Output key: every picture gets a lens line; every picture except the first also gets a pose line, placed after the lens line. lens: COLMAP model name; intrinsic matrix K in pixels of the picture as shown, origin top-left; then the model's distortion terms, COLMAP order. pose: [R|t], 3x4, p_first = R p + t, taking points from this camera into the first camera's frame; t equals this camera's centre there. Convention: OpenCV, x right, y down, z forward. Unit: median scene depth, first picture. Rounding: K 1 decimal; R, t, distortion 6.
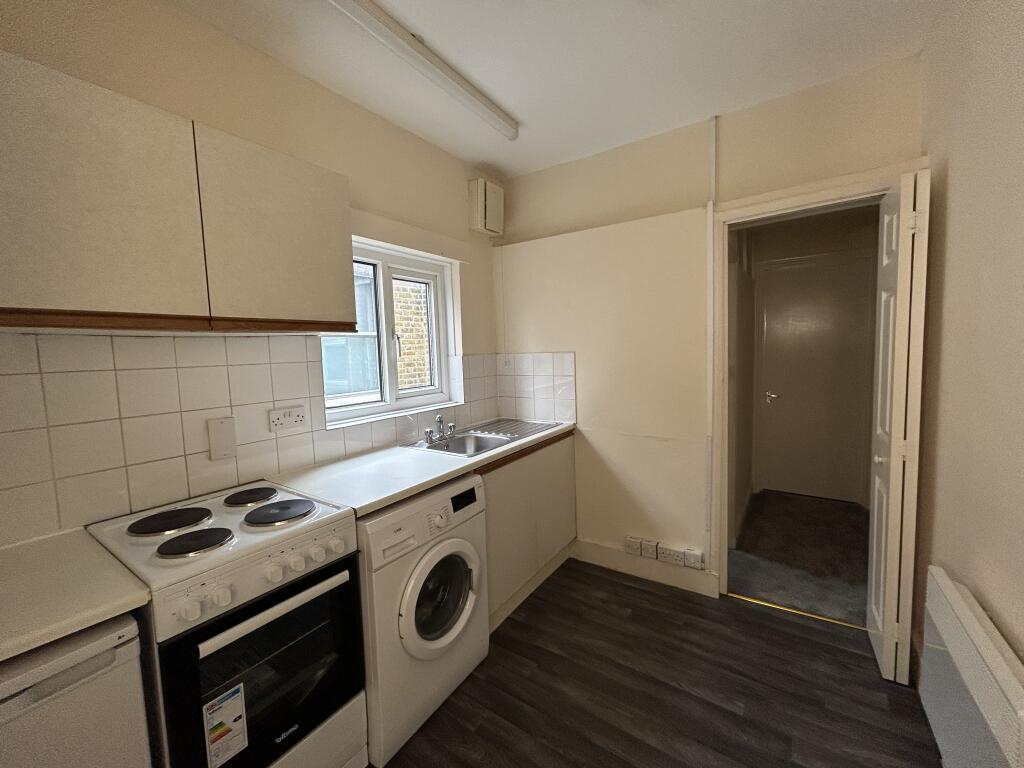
lens RADIAL K [[410.1, 0, 514.4], [0, 410.1, 382.5], [0, 0, 1]] dist [-0.007587, 0.003331]
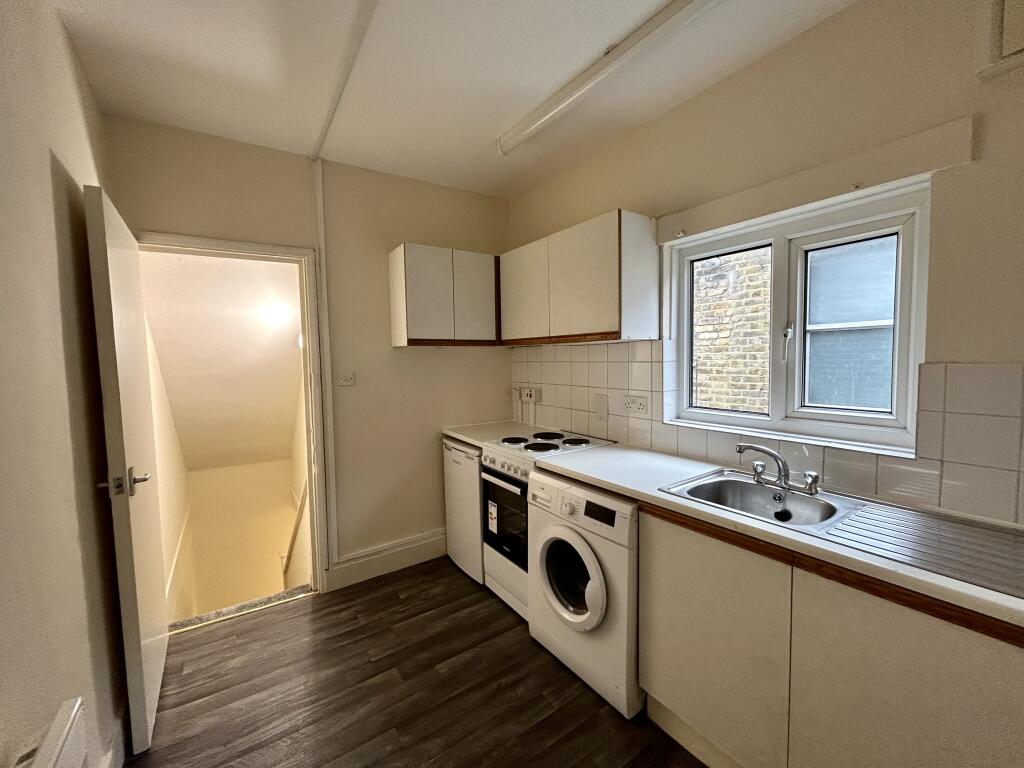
lens RADIAL K [[410.1, 0, 514.4], [0, 410.1, 382.5], [0, 0, 1]] dist [-0.007587, 0.003331]
pose [[-0.360077, 0.096091, -0.927961, 0.822085], [-0.046720, 0.991576, 0.120808, -0.127034], [0.931752, 0.086855, -0.352554, 1.139816]]
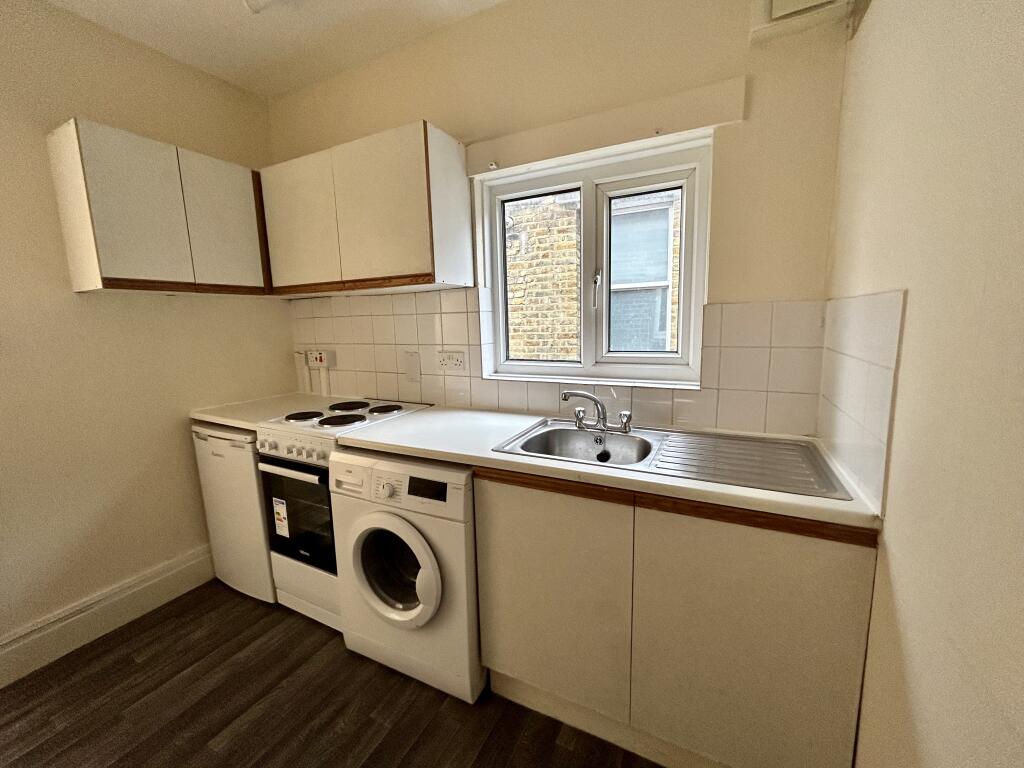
lens RADIAL K [[410.1, 0, 514.4], [0, 410.1, 382.5], [0, 0, 1]] dist [-0.007587, 0.003331]
pose [[0.123100, 0.178744, -0.976164, 0.650147], [-0.058838, 0.983230, 0.172618, -0.067660], [0.990649, 0.036186, 0.131552, 1.068875]]
